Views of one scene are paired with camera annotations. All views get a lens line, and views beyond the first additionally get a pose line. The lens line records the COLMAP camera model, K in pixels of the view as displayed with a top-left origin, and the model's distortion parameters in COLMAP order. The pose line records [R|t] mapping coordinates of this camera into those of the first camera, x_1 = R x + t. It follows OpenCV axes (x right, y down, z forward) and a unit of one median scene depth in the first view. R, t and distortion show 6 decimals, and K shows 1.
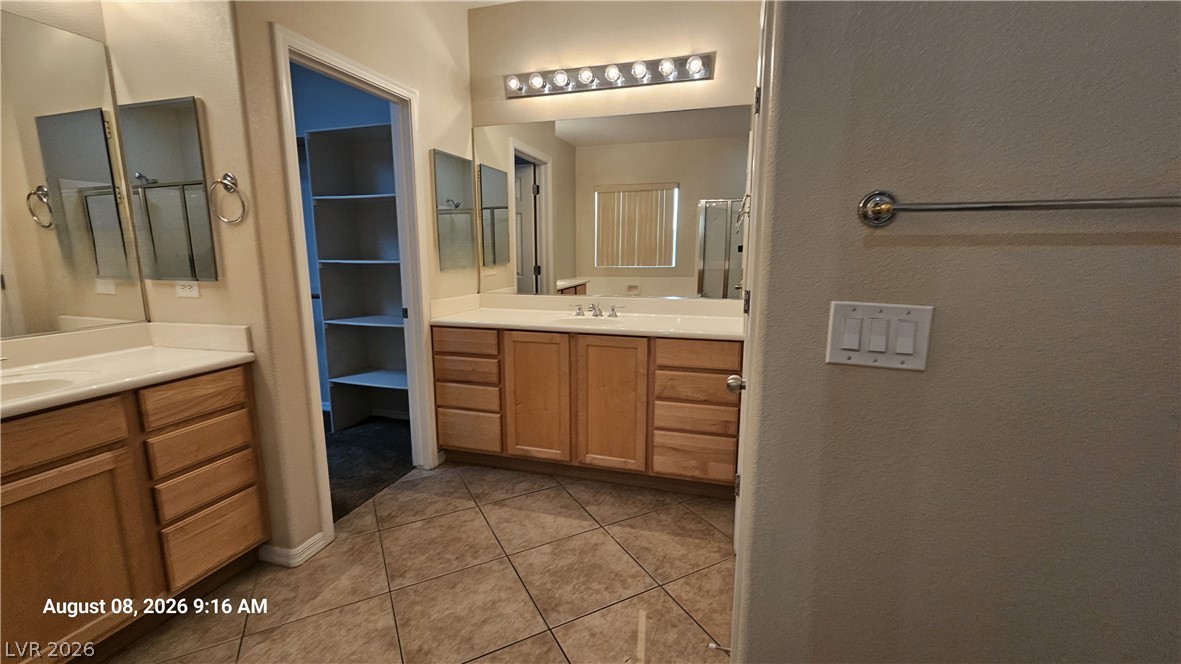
lens RADIAL K [[483.8, 0, 591.7], [0, 483.8, 327.3], [0, 0, 1]] dist [0.000405, 0.000250]
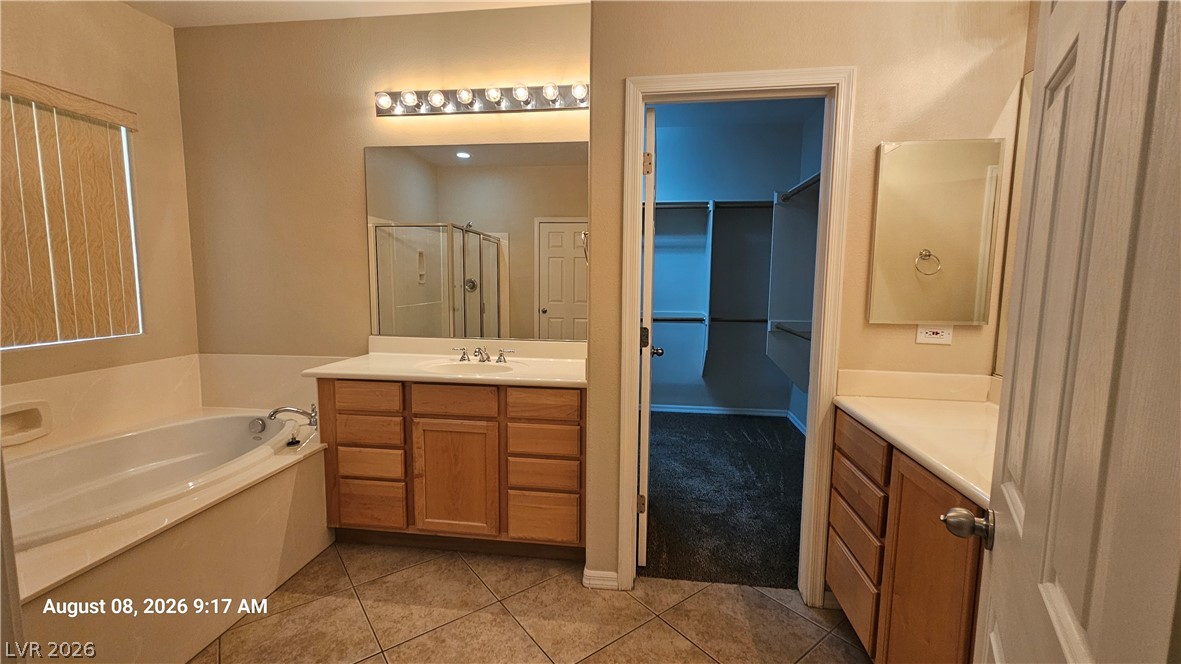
lens RADIAL K [[483.8, 0, 589.7], [0, 483.8, 329.1], [0, 0, 1]] dist [0.000405, 0.000250]
pose [[0.168813, 0.104238, -0.980121, 0.409163], [-0.166065, 0.983185, 0.075961, -0.157595], [0.971558, 0.149940, 0.183284, 0.799588]]
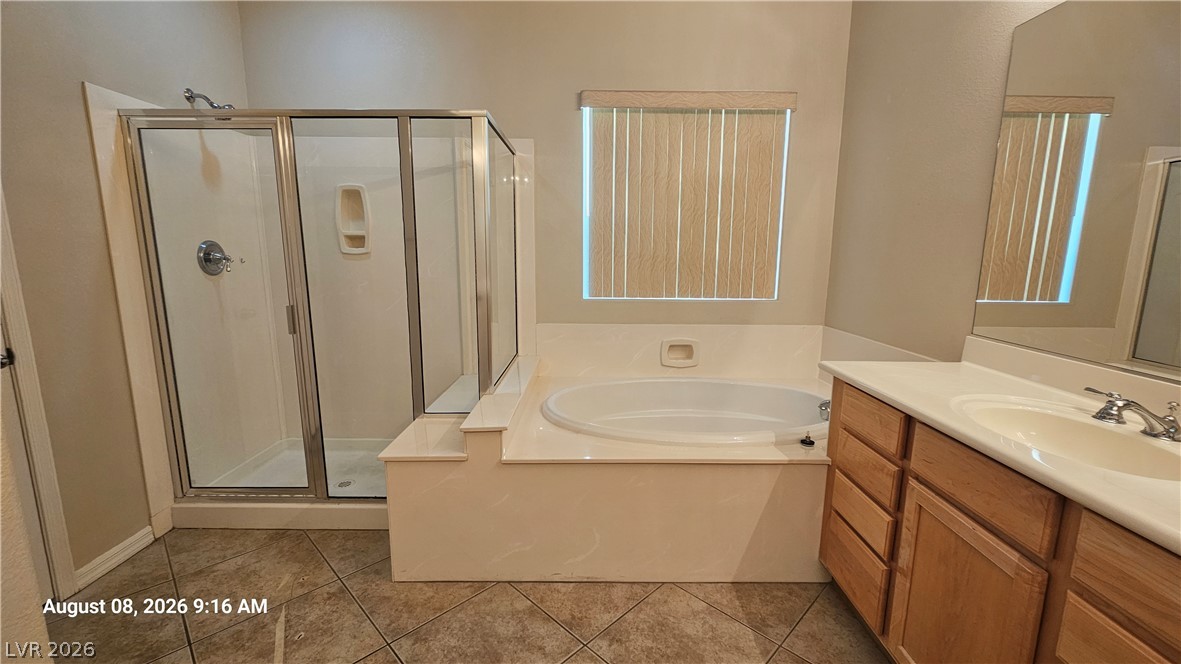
lens RADIAL K [[483.8, 0, 596.7], [0, 483.8, 332.7], [0, 0, 1]] dist [0.000405, 0.000250]
pose [[-0.951320, 0.043611, -0.305103, -0.184698], [-0.057440, 0.947507, 0.314535, -0.180060], [0.302804, 0.316748, -0.898877, 1.072770]]
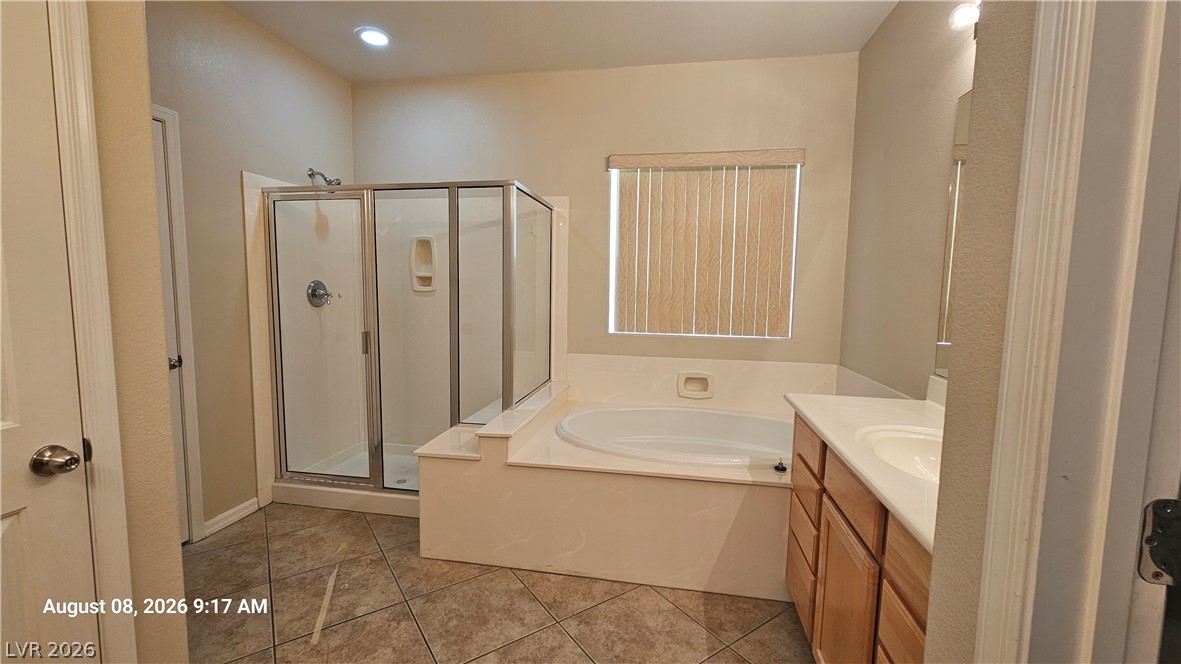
lens RADIAL K [[483.8, 0, 595.2], [0, 483.8, 331.6], [0, 0, 1]] dist [0.000405, 0.000250]
pose [[-0.991022, -0.004319, -0.133630, -0.347726], [-0.038031, 0.967297, 0.250779, -0.235805], [0.128177, 0.253609, -0.958777, 1.310323]]
